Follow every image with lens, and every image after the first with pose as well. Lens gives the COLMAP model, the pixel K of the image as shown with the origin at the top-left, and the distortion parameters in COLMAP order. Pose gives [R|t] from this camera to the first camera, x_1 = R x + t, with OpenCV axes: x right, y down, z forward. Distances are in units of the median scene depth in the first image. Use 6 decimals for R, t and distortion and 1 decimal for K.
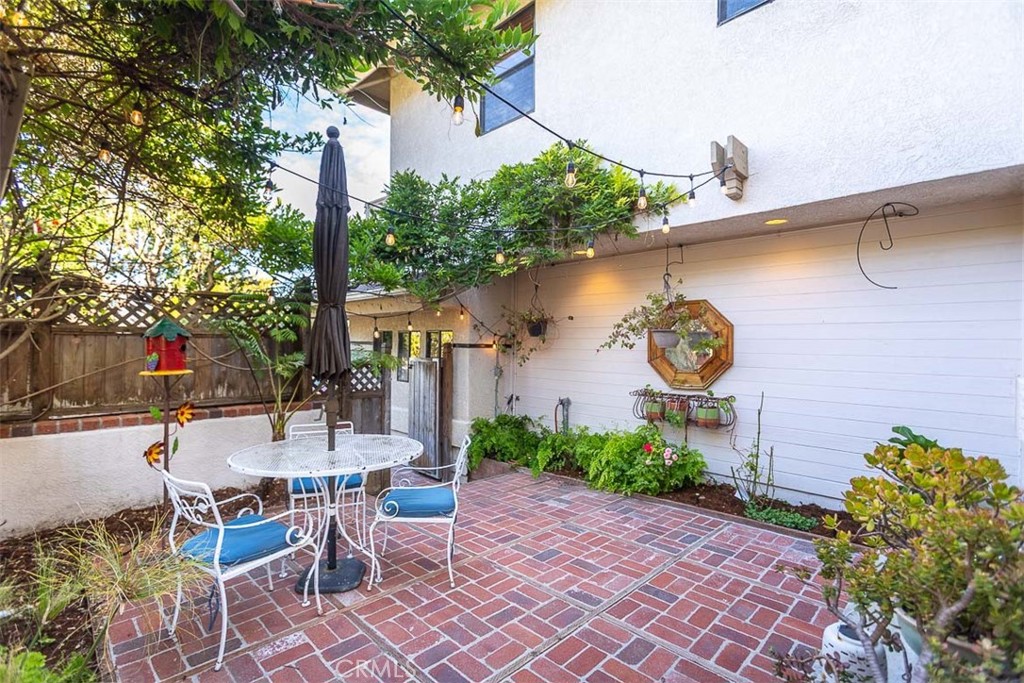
lens RADIAL K [[472.5, 0, 495.6], [0, 472.5, 339.0], [0, 0, 1]] dist [0.003152, 0.001490]
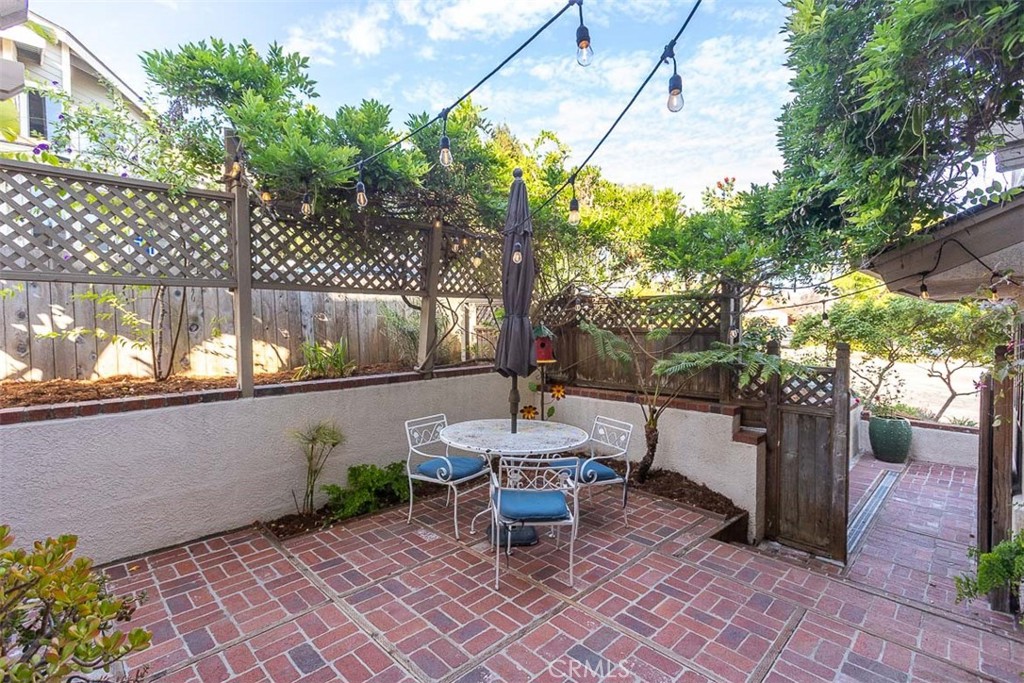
lens RADIAL K [[472.5, 0, 506.9], [0, 472.5, 347.3], [0, 0, 1]] dist [0.003152, 0.001490]
pose [[0.020726, 0.034868, -0.999177, 0.640071], [0.014458, 0.999277, 0.035172, -0.020866], [0.999681, -0.015175, 0.020207, 0.711426]]
